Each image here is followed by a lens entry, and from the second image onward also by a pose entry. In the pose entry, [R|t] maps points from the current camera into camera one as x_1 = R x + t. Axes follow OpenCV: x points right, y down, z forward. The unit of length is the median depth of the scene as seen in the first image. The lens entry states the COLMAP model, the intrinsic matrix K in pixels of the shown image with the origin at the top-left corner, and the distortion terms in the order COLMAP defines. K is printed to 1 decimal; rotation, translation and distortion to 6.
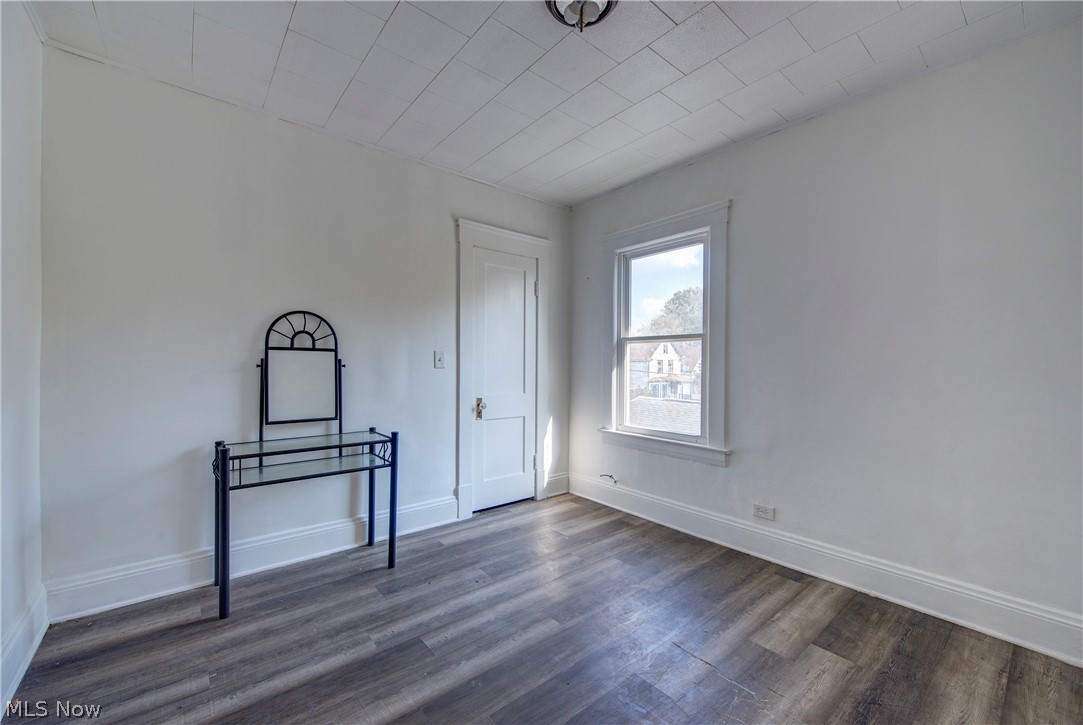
lens RADIAL K [[434.4, 0, 541.8], [0, 434.4, 364.2], [0, 0, 1]] dist [0.004201, -0.001173]
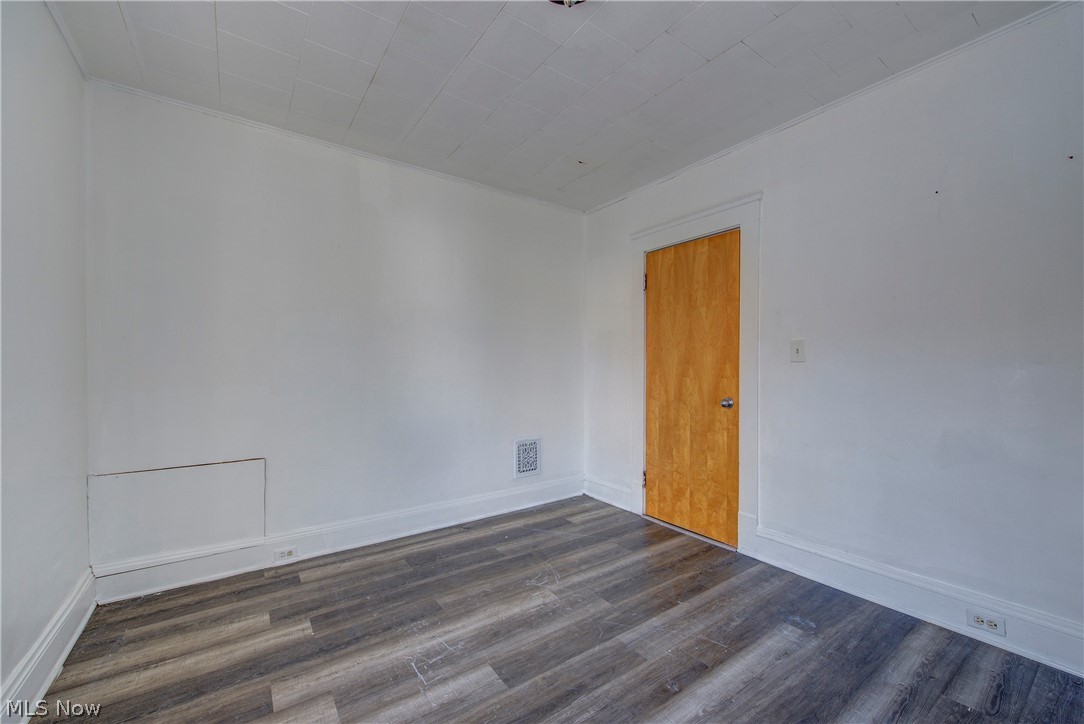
lens RADIAL K [[434.8, 0, 542.6], [0, 434.8, 364.7], [0, 0, 1]] dist [0.004201, -0.001173]
pose [[-0.996905, -0.011054, 0.077834, 0.078099], [-0.011344, 0.999930, -0.003286, -0.003760], [-0.077792, -0.004159, -0.996961, 2.044020]]
